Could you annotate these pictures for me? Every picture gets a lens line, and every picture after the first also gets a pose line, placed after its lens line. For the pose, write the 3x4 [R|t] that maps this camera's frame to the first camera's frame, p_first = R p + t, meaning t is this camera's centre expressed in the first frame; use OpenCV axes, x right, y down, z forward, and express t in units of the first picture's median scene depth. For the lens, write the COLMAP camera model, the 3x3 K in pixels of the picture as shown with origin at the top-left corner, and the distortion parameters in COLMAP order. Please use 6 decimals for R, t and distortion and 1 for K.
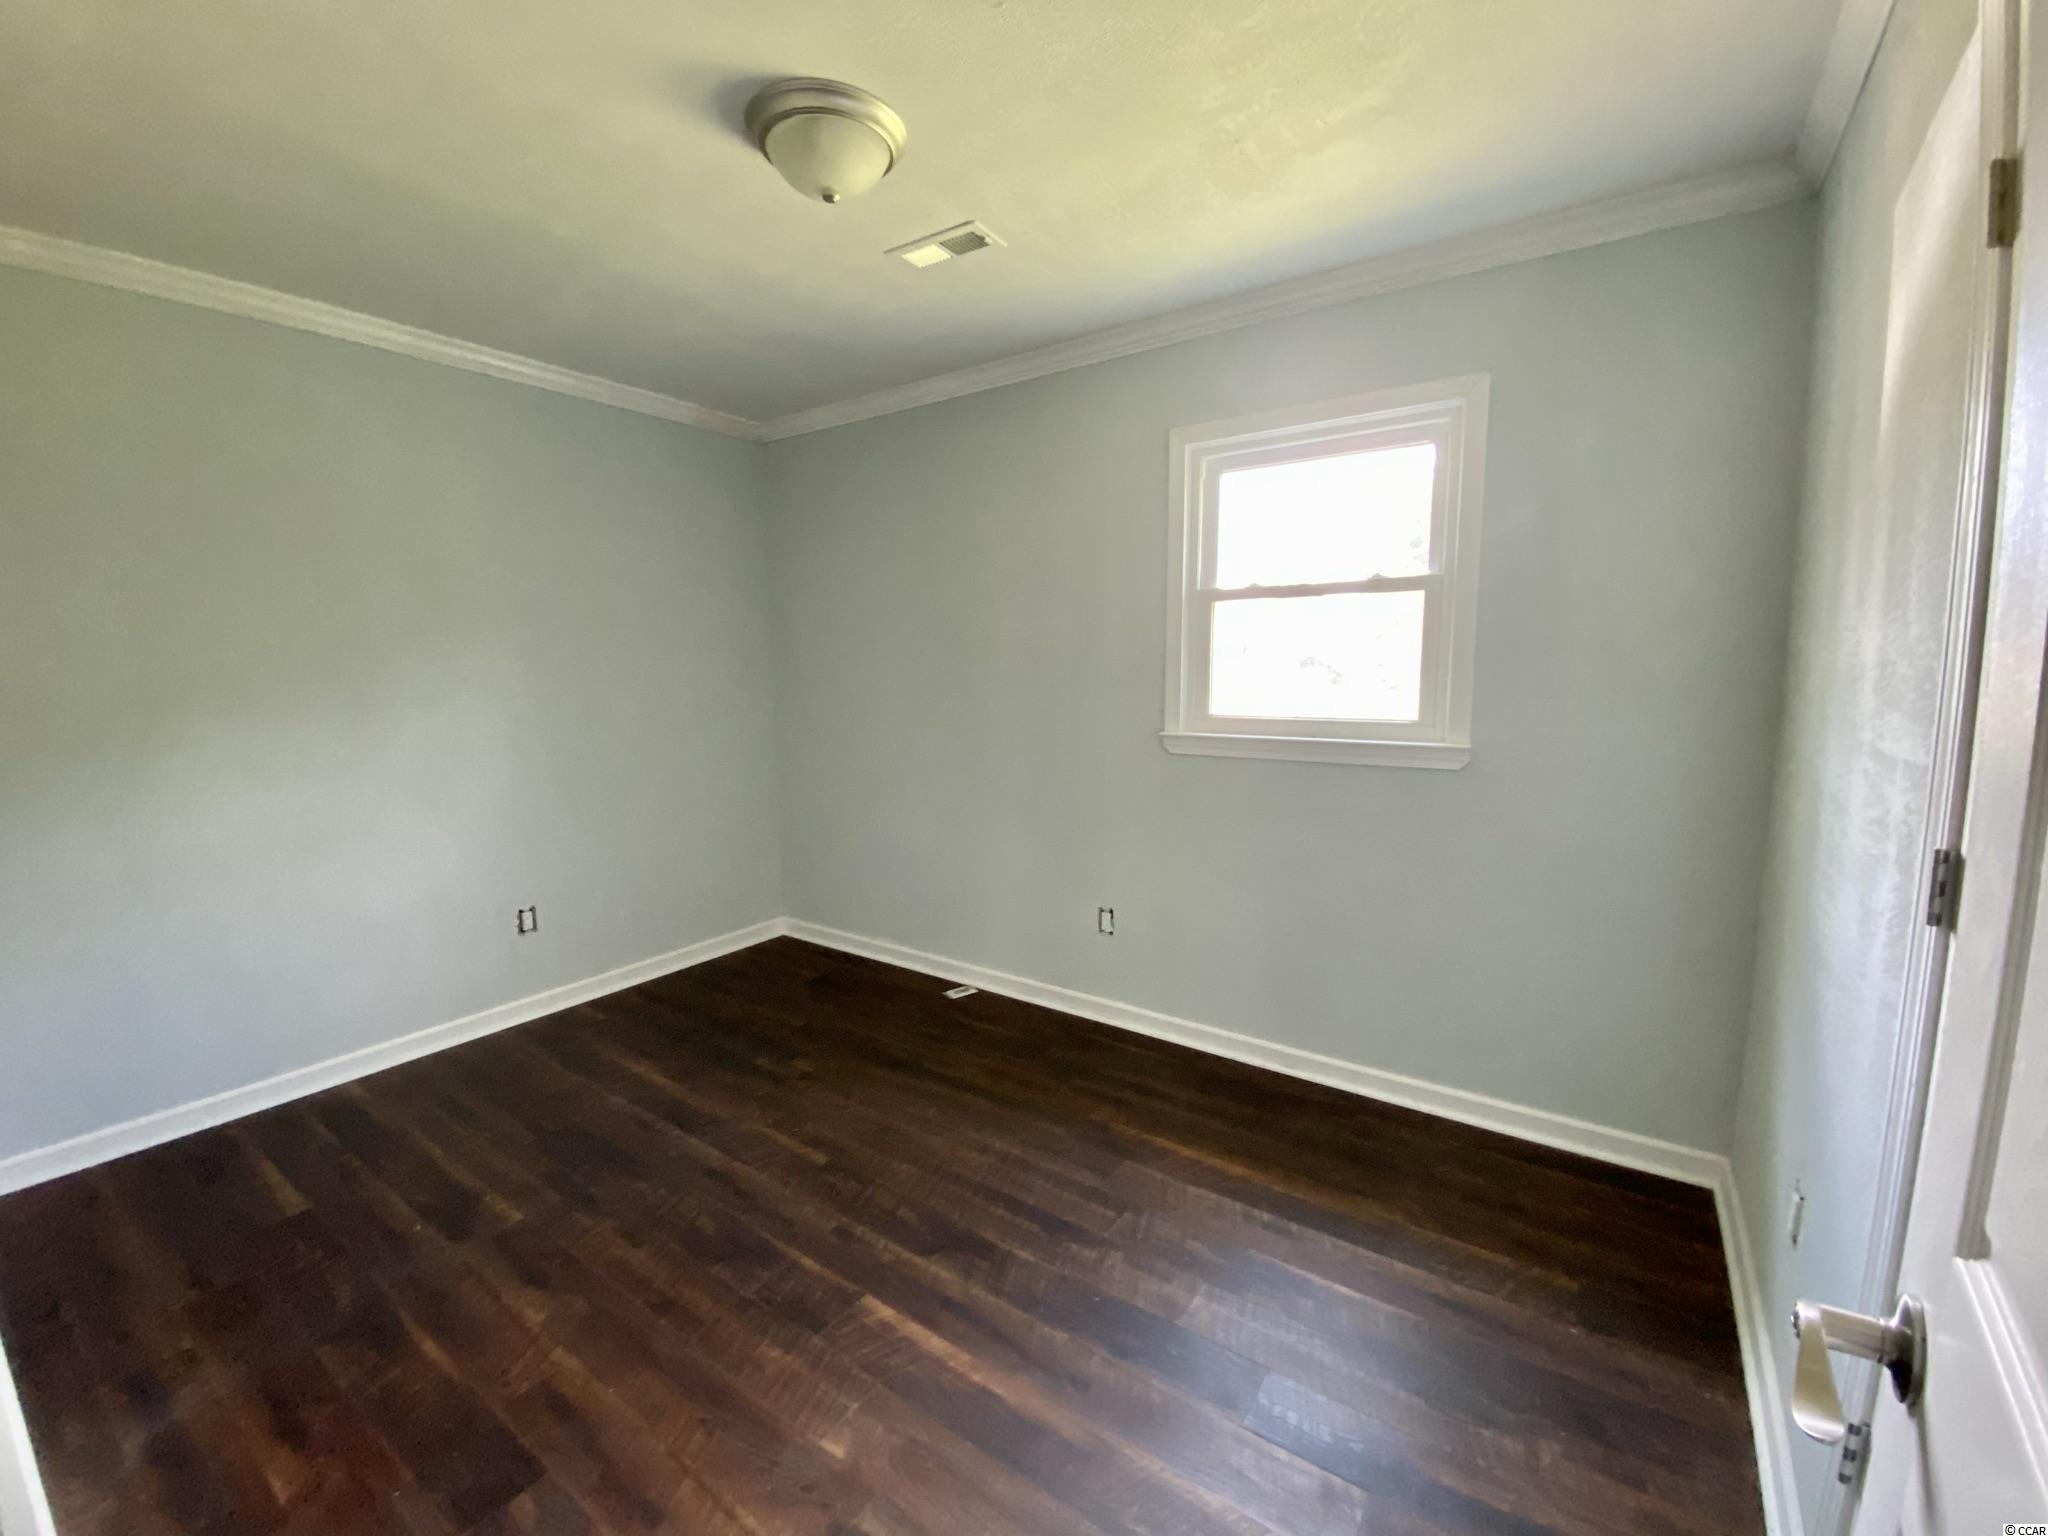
lens RADIAL K [[826.9, 0, 1026.3], [0, 826.9, 764.2], [0, 0, 1]] dist [0.039440, -0.031997]
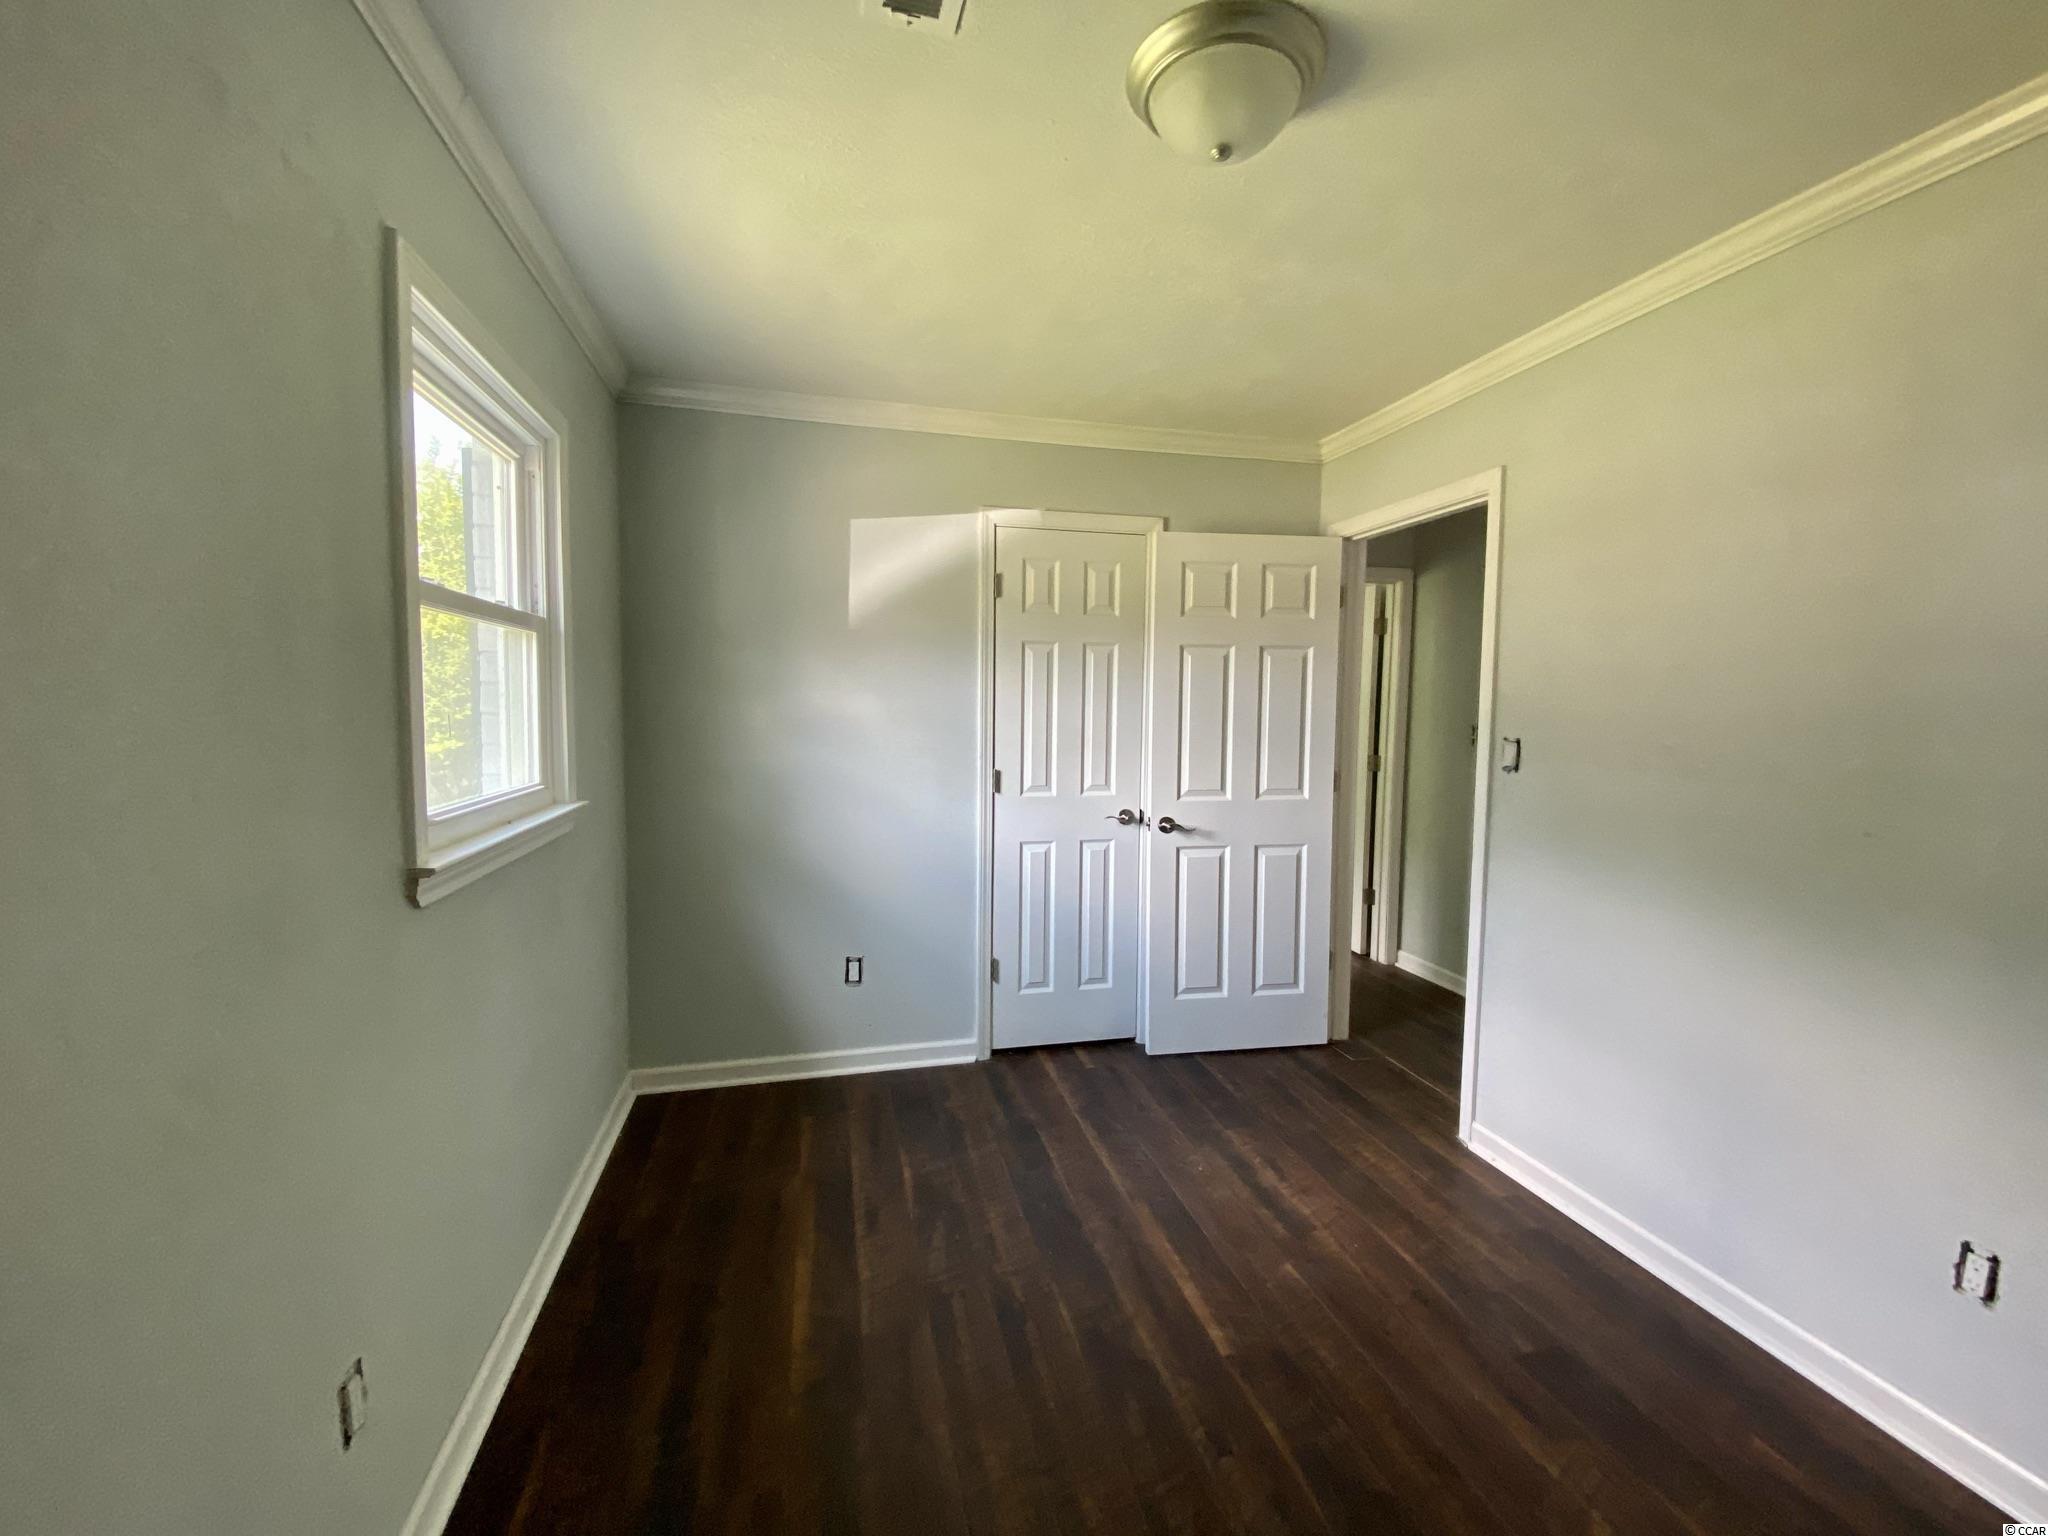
lens RADIAL K [[826.9, 0, 1026.3], [0, 826.9, 764.2], [0, 0, 1]] dist [0.039440, -0.031997]
pose [[-0.746356, -0.046805, 0.663899, -0.605328], [0.079071, 0.984223, 0.158279, -0.217081], [-0.660833, 0.170628, -0.730880, 1.662148]]
